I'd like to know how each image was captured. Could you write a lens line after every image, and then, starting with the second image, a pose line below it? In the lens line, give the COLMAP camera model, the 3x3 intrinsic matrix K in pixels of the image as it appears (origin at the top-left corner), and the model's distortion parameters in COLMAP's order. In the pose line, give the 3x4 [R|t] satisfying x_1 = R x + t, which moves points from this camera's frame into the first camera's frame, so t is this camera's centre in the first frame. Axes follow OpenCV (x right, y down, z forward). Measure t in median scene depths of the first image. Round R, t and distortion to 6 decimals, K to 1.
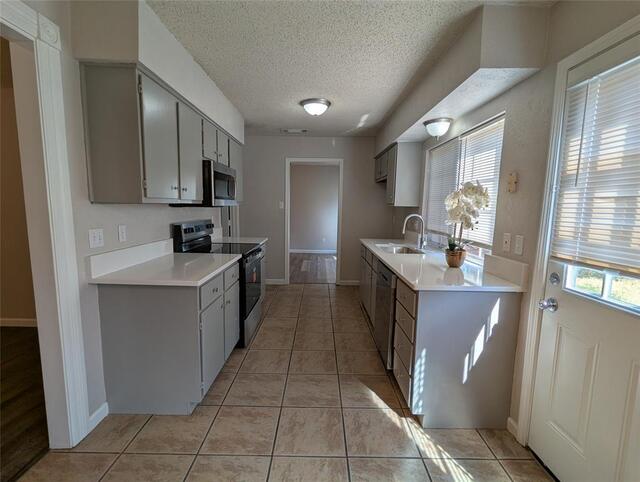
lens RADIAL K [[303.8, 0, 318.1], [0, 303.8, 242.2], [0, 0, 1]] dist [-0.001366, -0.000412]
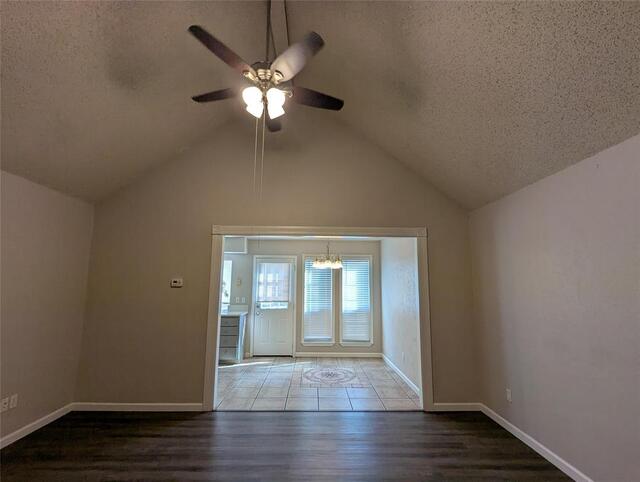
lens RADIAL K [[303.8, 0, 317.1], [0, 303.8, 242.7], [0, 0, 1]] dist [-0.001366, -0.000412]
pose [[-0.019693, 0.119103, 0.992687, -2.923090], [0.108702, 0.987248, -0.116294, -0.147508], [-0.993879, 0.105617, -0.032389, 0.201645]]
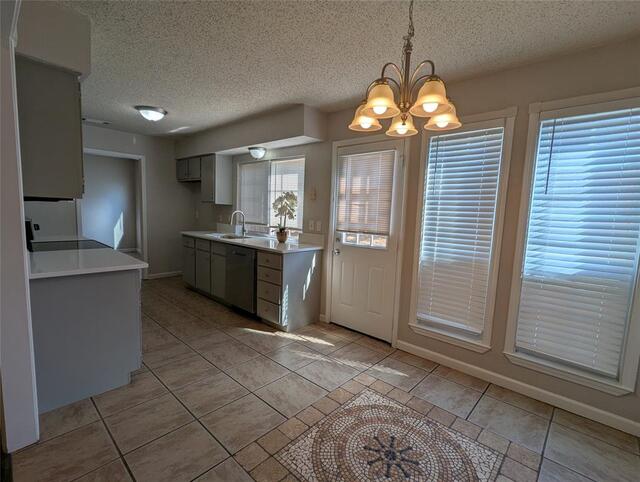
lens RADIAL K [[303.8, 0, 319.3], [0, 303.8, 242.6], [0, 0, 1]] dist [-0.001366, -0.000412]
pose [[0.676112, -0.072050, 0.733268, -0.807877], [0.062987, 0.997216, 0.039908, 0.036779], [-0.734102, 0.019204, 0.678768, -0.354125]]
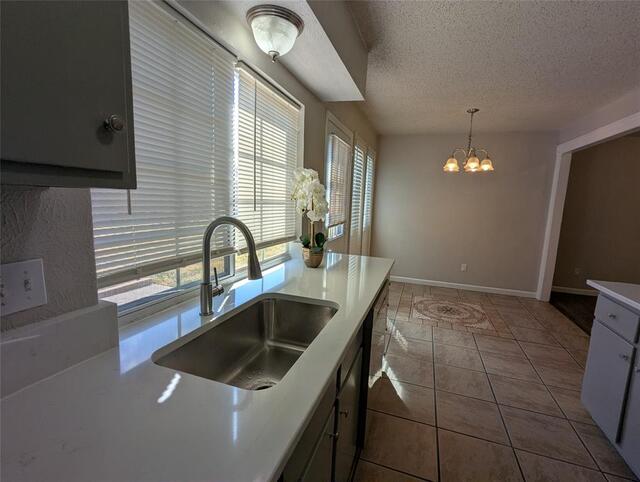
lens RADIAL K [[303.8, 0, 318.7], [0, 303.8, 244.5], [0, 0, 1]] dist [-0.001366, -0.000412]
pose [[-0.942916, -0.102143, 0.316981, 0.203509], [-0.015486, 0.964223, 0.264641, -0.274830], [-0.332671, 0.244625, -0.910762, 2.285096]]
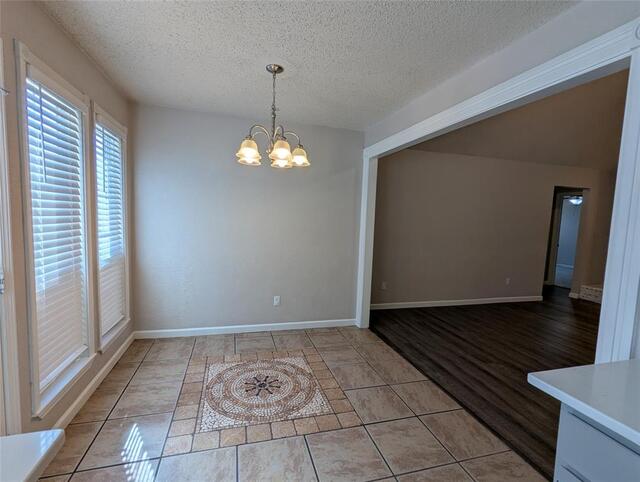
lens RADIAL K [[303.8, 0, 319.6], [0, 303.8, 243.3], [0, 0, 1]] dist [-0.001366, -0.000412]
pose [[-0.959248, -0.030902, -0.280872, 0.126653], [-0.088263, 0.977034, 0.193945, -0.170476], [0.268428, 0.210831, -0.939945, 1.336930]]
